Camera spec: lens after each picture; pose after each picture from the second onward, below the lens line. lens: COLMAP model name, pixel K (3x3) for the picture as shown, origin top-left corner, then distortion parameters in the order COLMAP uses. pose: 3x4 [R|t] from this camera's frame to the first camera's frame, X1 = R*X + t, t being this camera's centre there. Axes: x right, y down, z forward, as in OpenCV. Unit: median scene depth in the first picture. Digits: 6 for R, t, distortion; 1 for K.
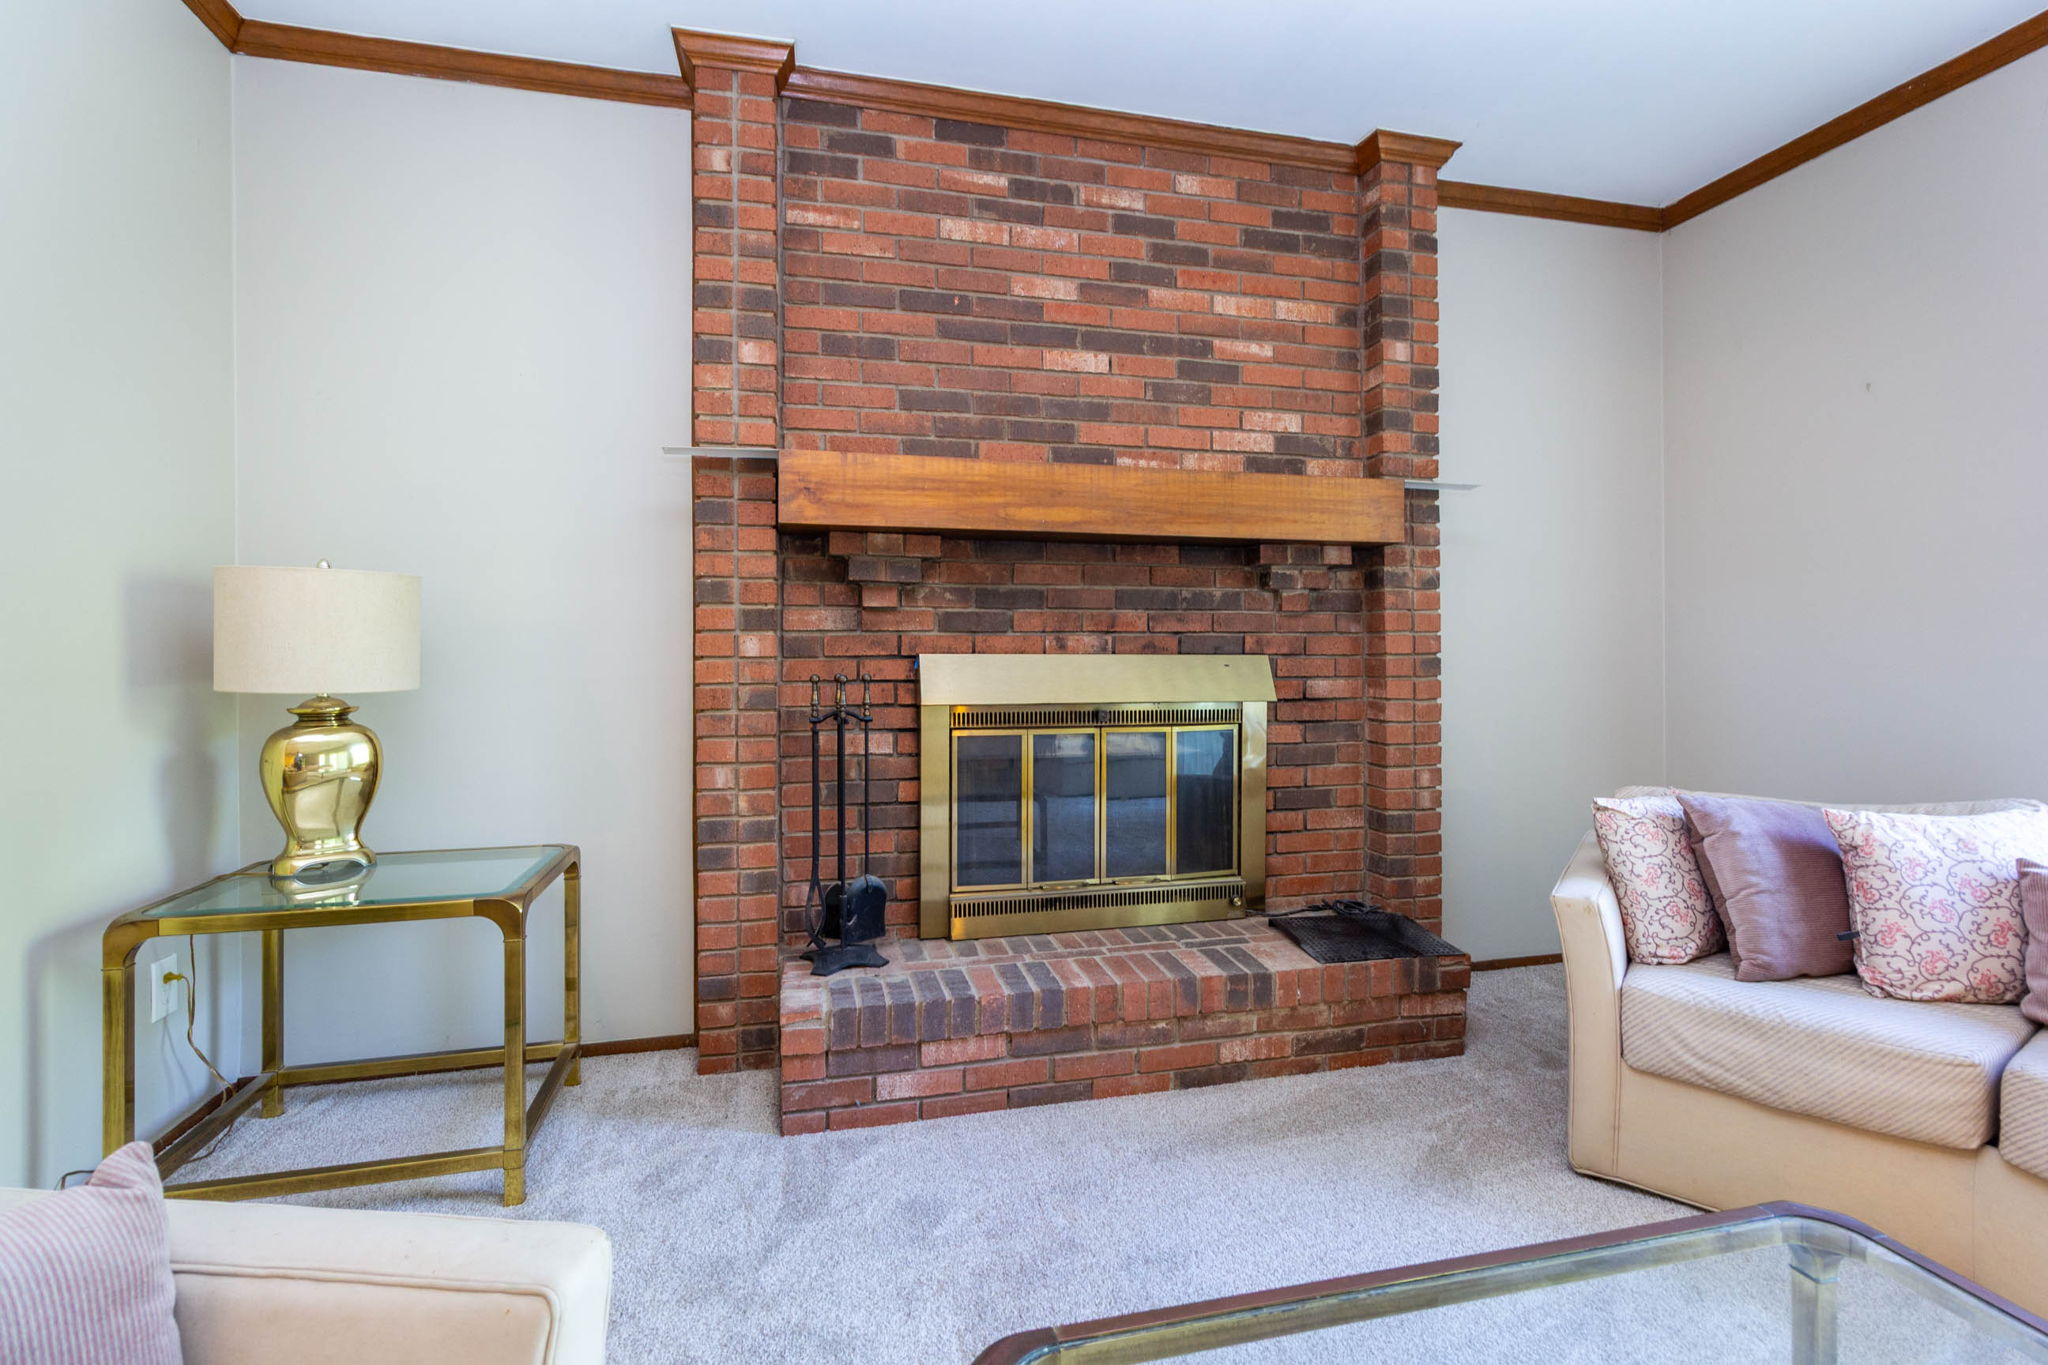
lens RADIAL K [[947.0, 0, 1024.1], [0, 947.0, 655.2], [0, 0, 1]] dist [-0.000361, -0.000012]
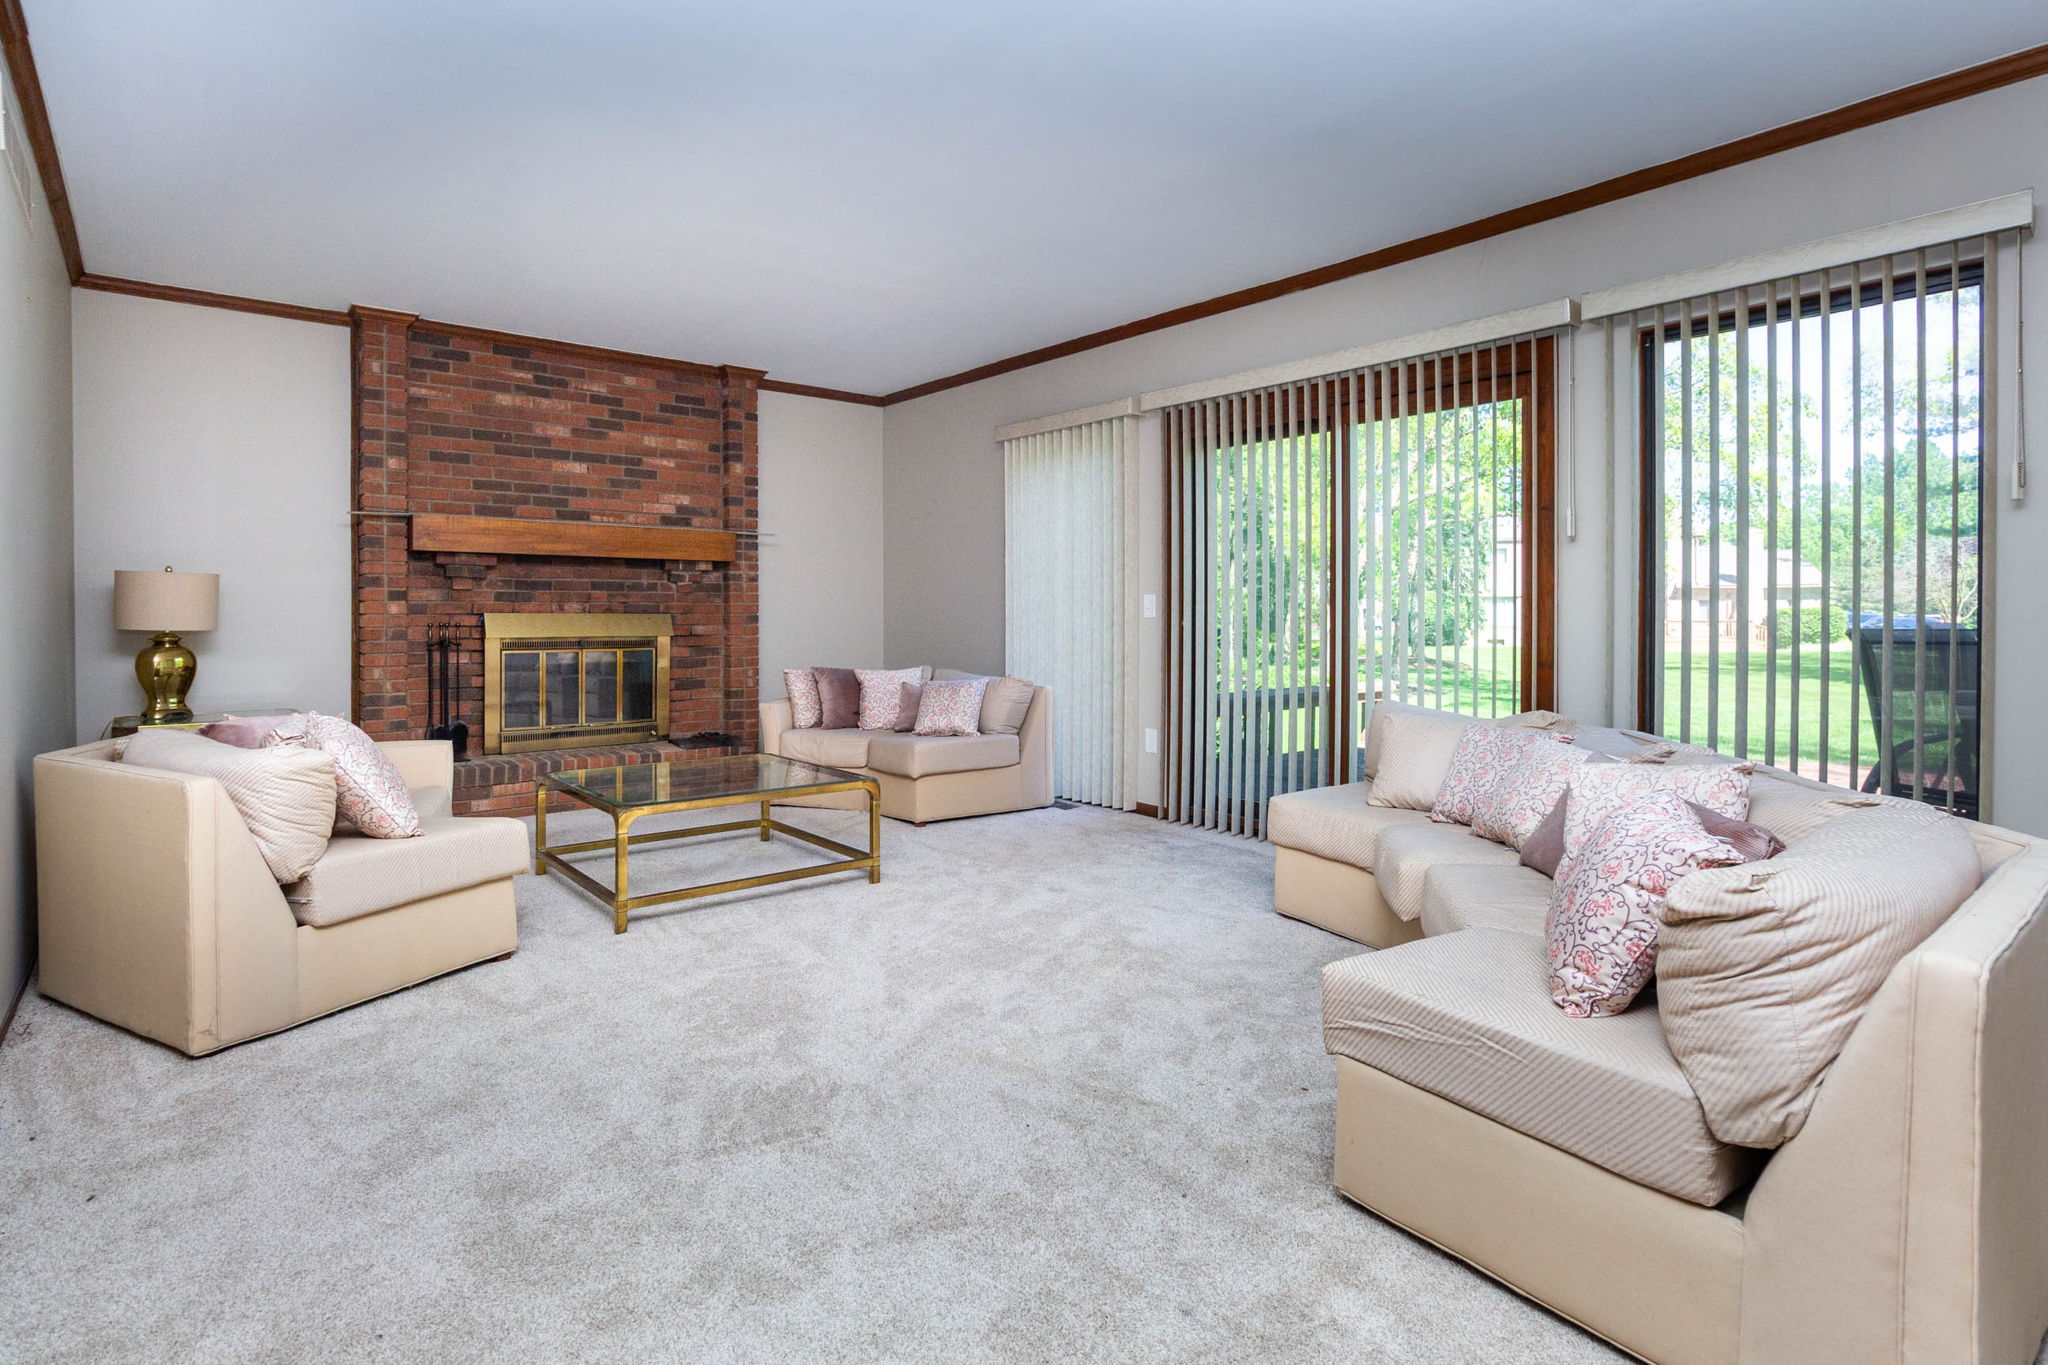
lens RADIAL K [[1012.9, 0, 995.9], [0, 1012.9, 616.9], [0, 0, 1]] dist [0.000936, 0.000664]
pose [[0.905435, 0.001149, 0.424483, -0.038140], [-0.002185, 0.999996, 0.001954, 0.001353], [-0.424479, -0.002697, 0.905434, -1.341907]]
